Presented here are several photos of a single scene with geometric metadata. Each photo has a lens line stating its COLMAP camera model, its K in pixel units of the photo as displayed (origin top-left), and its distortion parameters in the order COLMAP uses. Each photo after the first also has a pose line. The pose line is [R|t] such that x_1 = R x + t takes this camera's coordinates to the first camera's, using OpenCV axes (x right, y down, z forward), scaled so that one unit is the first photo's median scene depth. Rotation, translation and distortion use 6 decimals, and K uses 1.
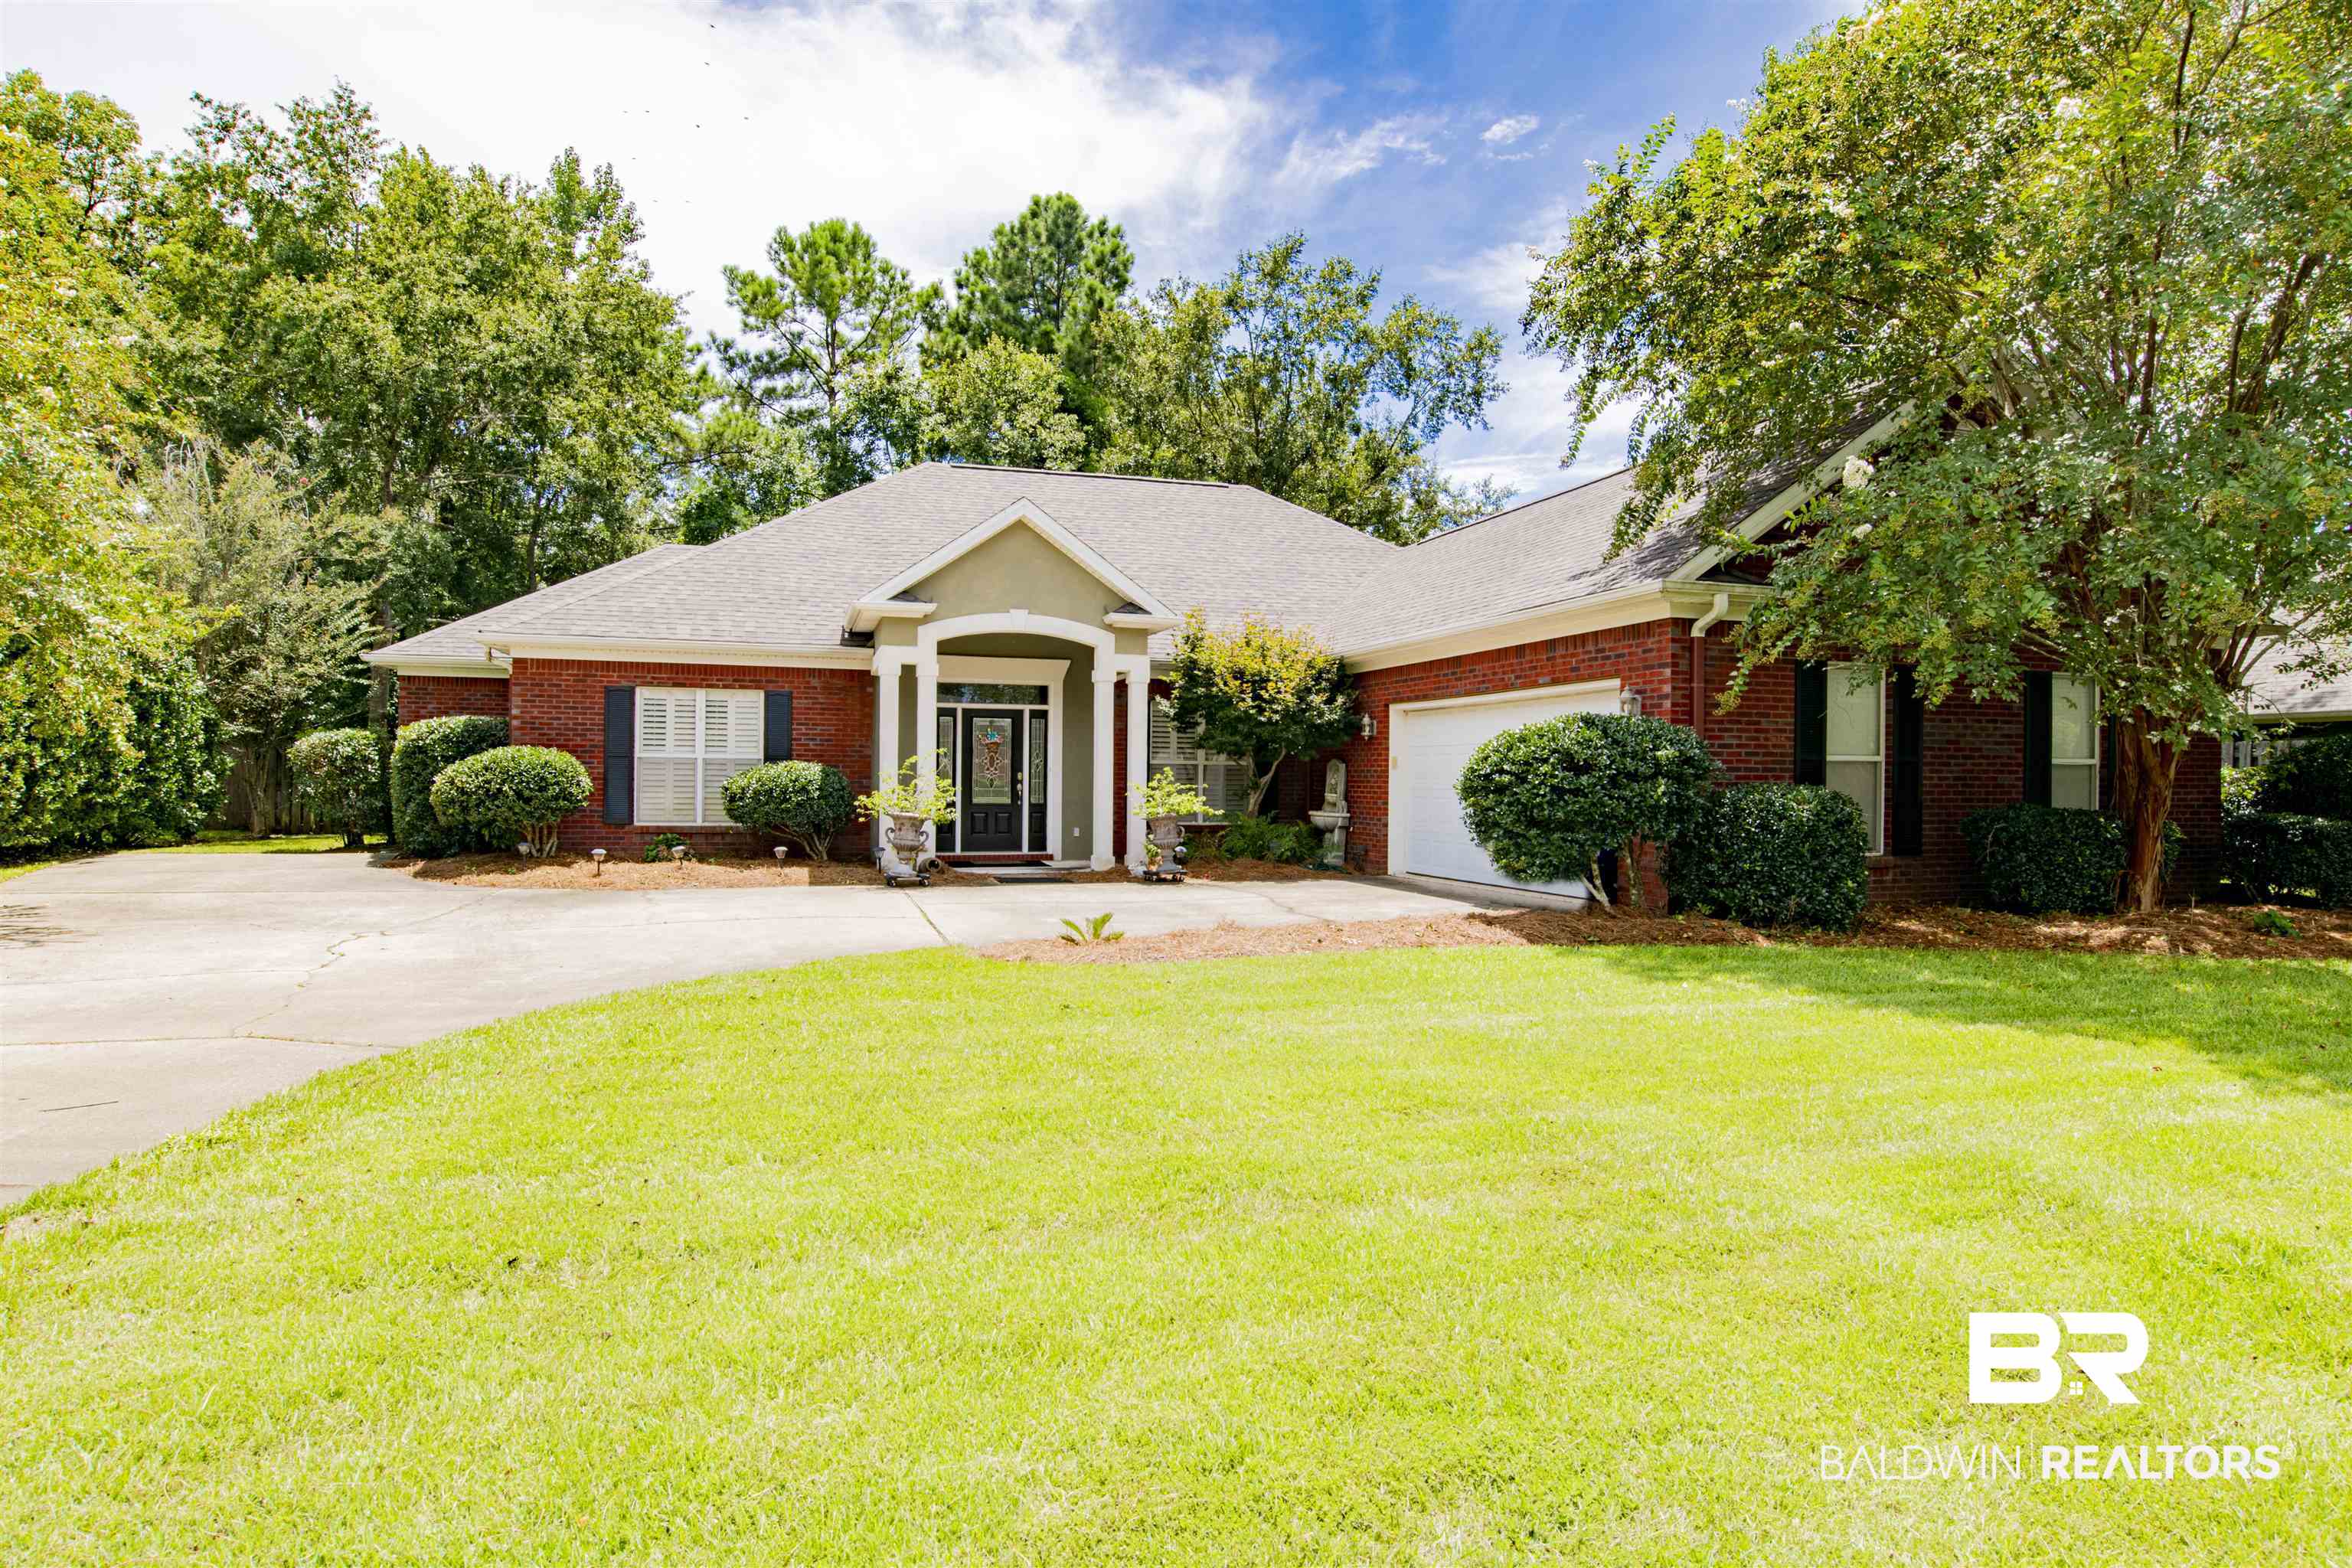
lens RADIAL K [[1219.3, 0, 1148.5], [0, 1219.3, 771.2], [0, 0, 1]] dist [-0.044370, 0.014589]
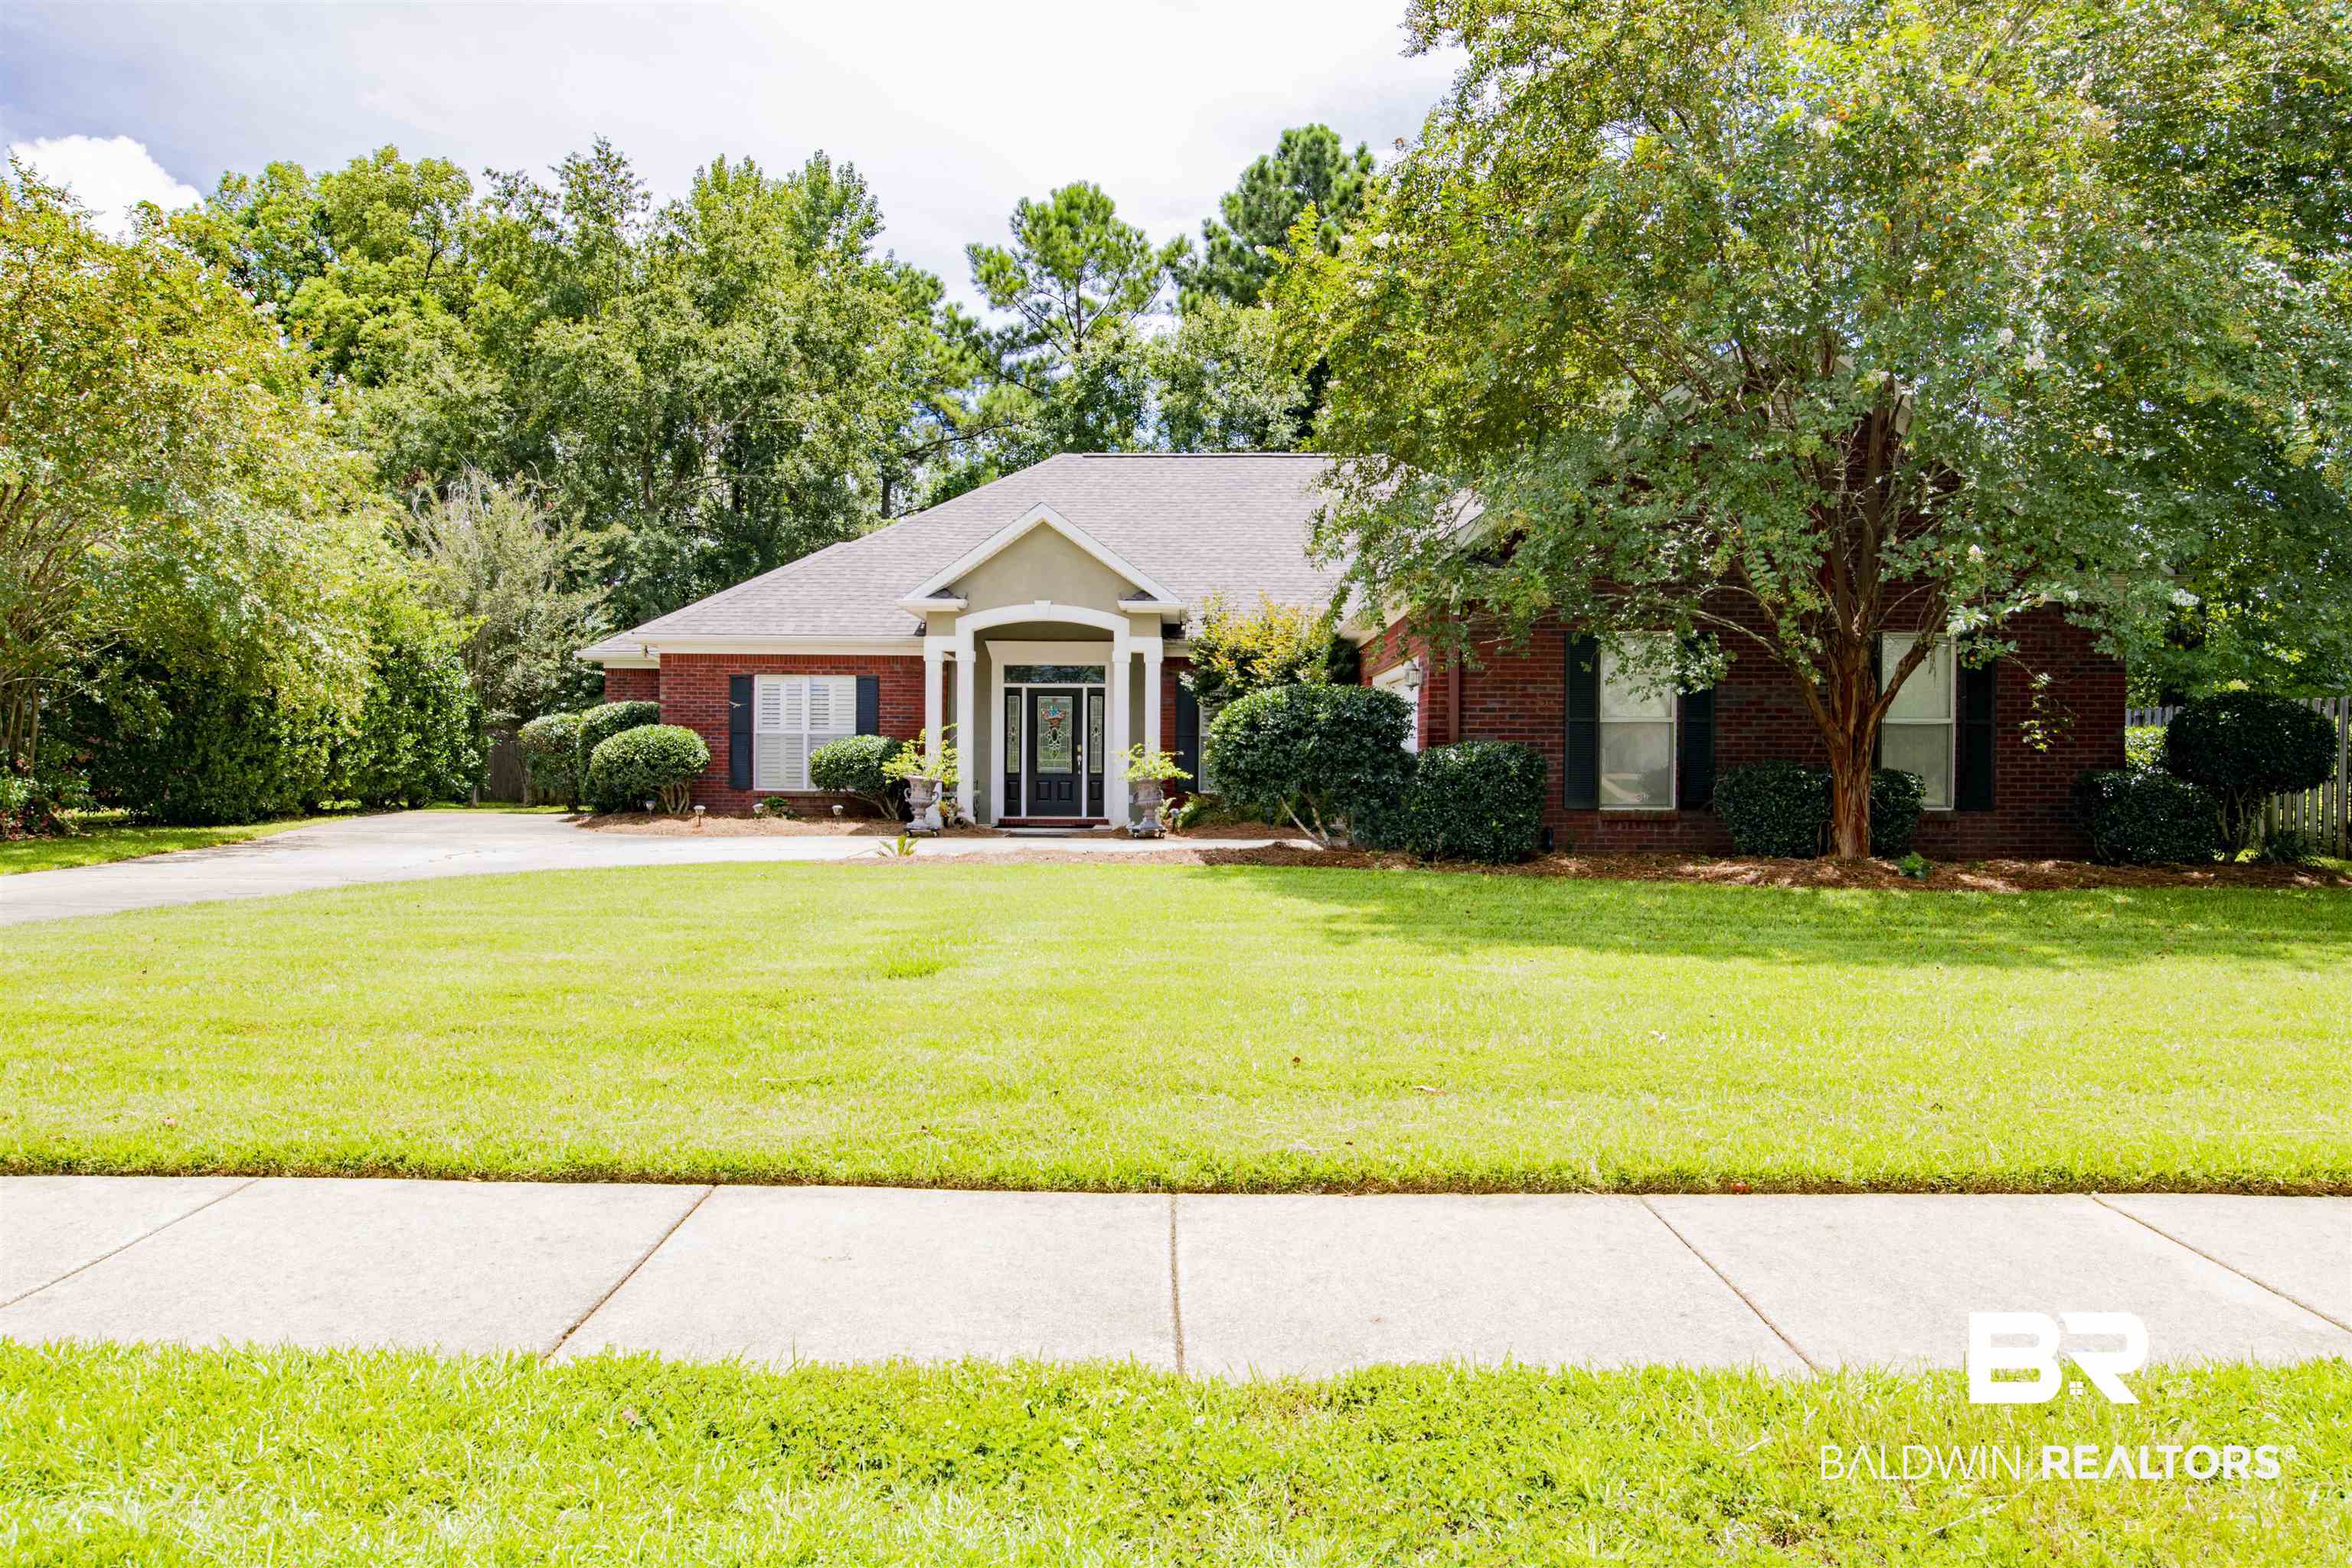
lens RADIAL K [[1499.8, 0, 1194.0], [0, 1499.8, 768.4], [0, 0, 1]] dist [-0.034596, 0.004104]
pose [[0.957271, -0.002578, -0.289181, 0.400925], [0.003960, 0.999983, 0.004192, 0.017461], [0.289165, -0.005158, 0.957265, -0.278409]]
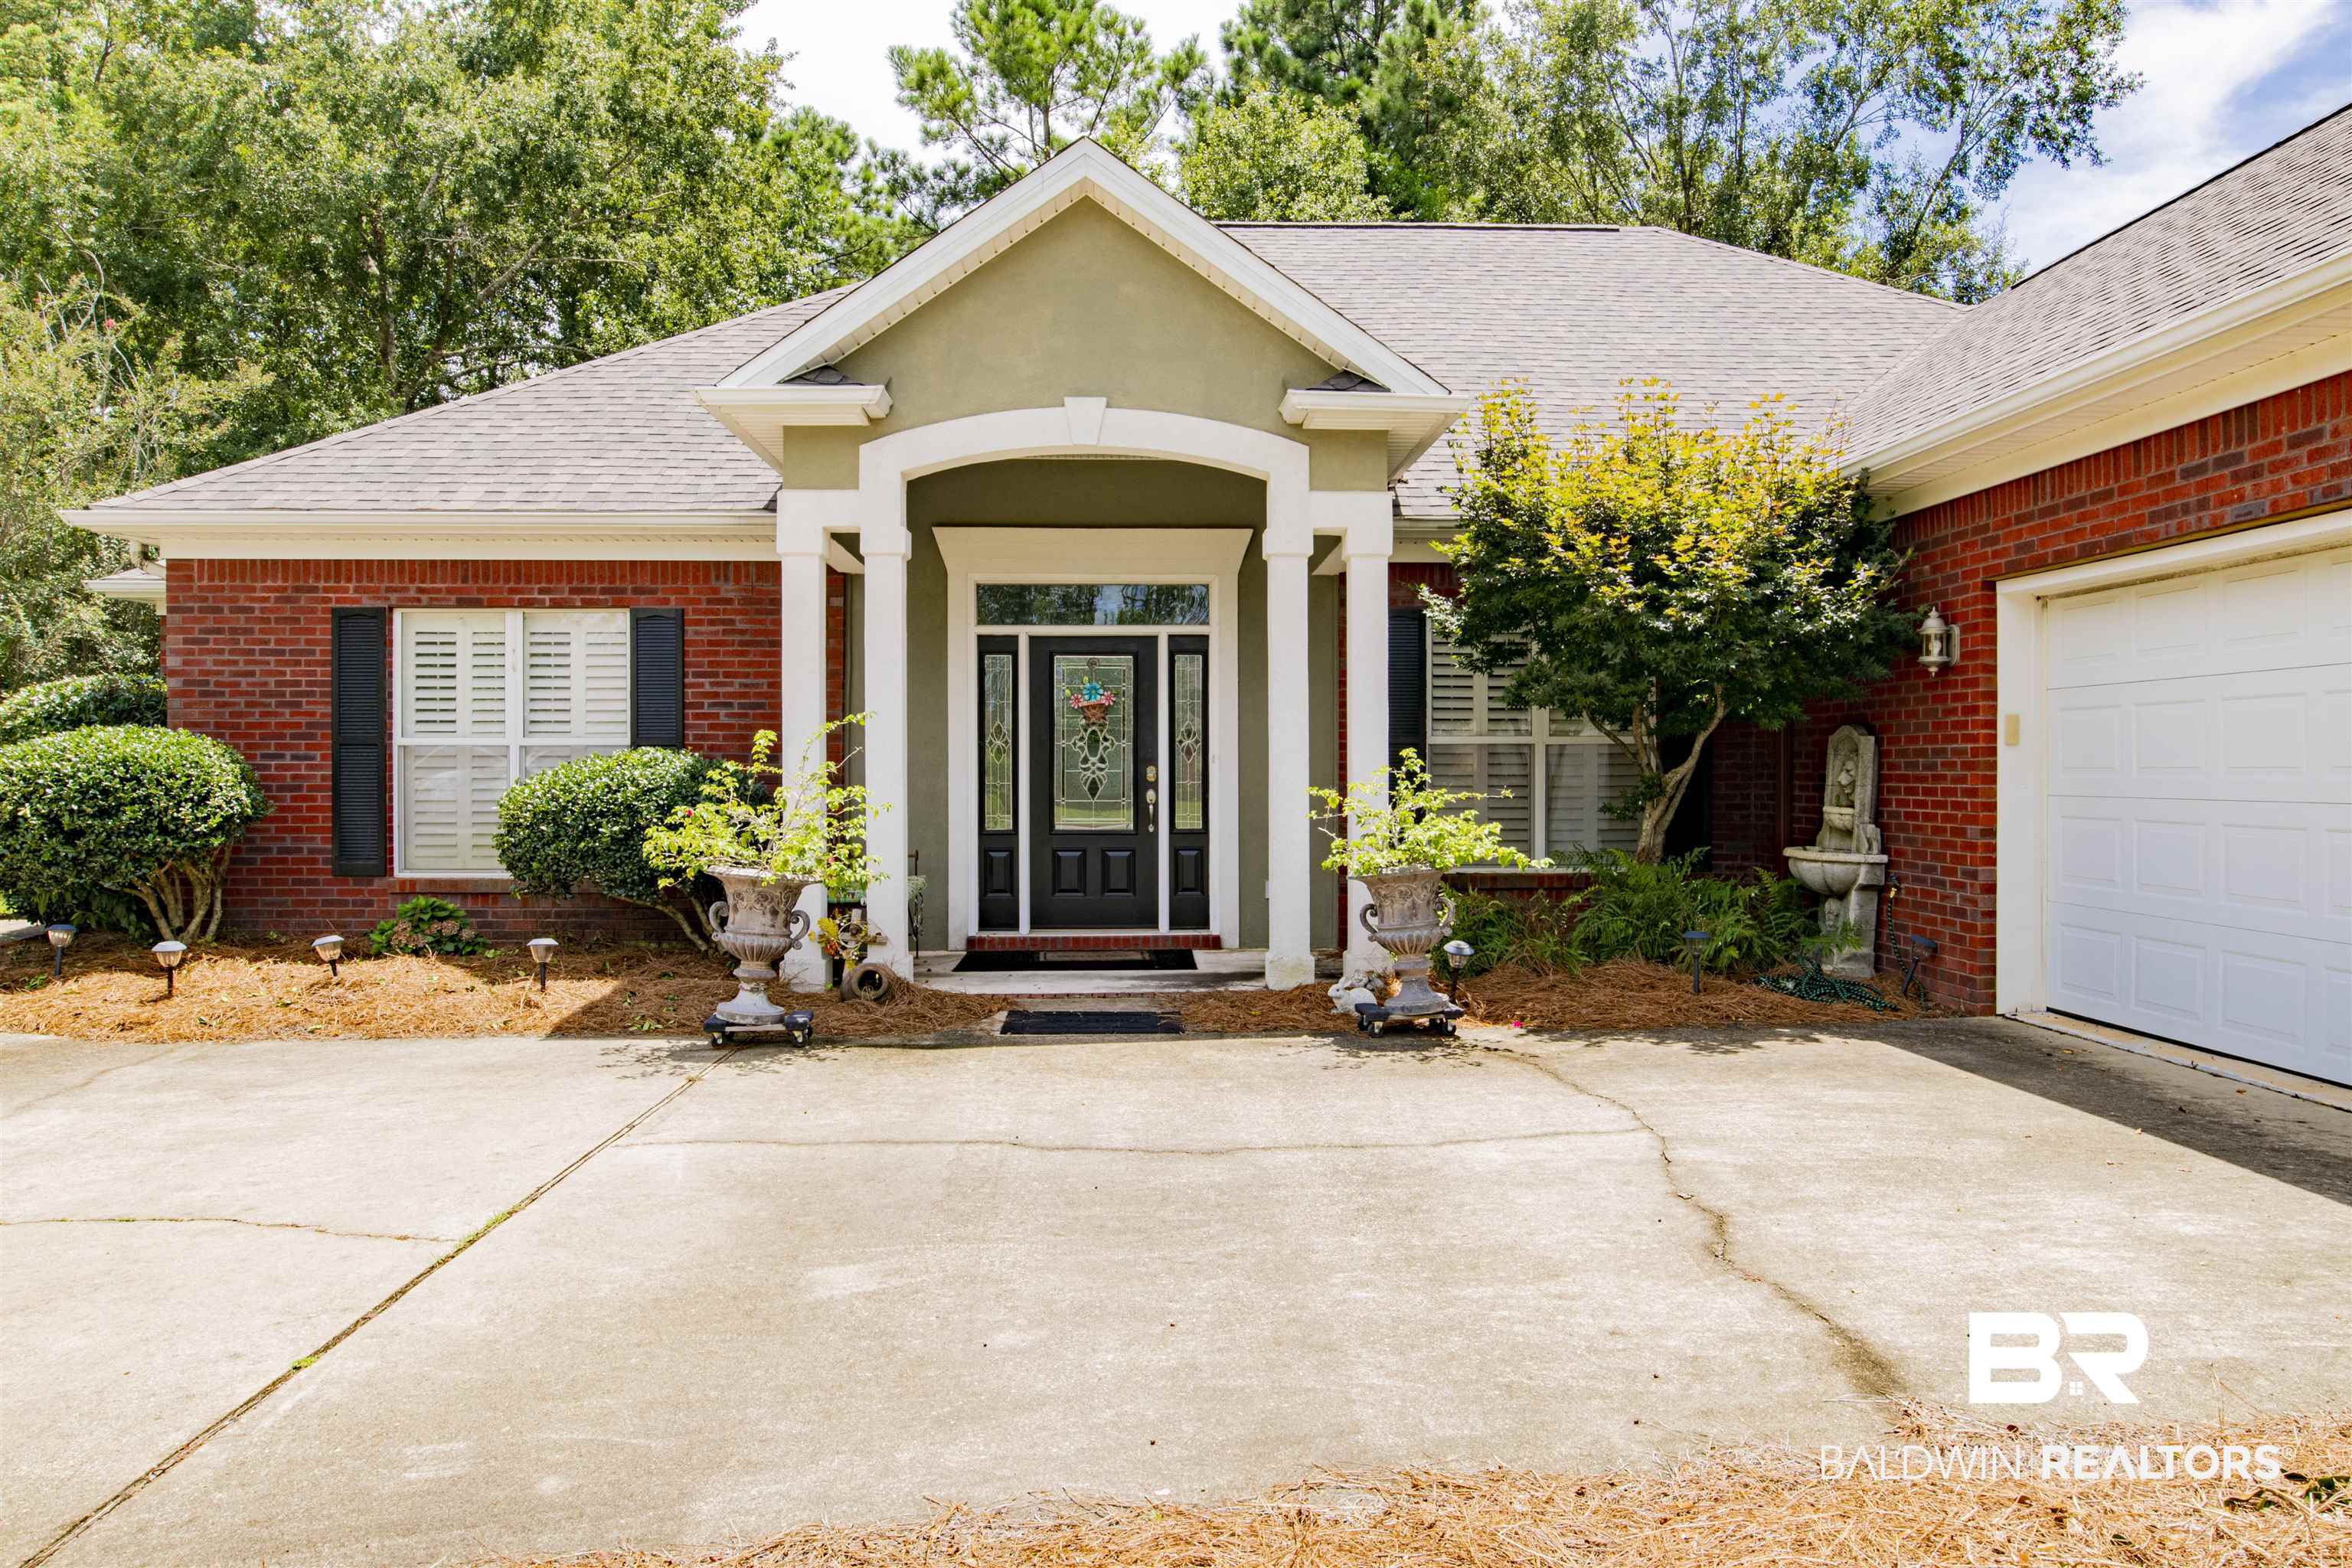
lens RADIAL K [[1499.8, 0, 1211.8], [0, 1499.8, 773.2], [0, 0, 1]] dist [-0.034596, 0.004104]
pose [[0.972221, -0.011137, -0.233800, 0.059042], [0.012639, 0.999908, 0.004929, 0.001250], [0.233724, -0.007747, 0.972272, 0.444832]]
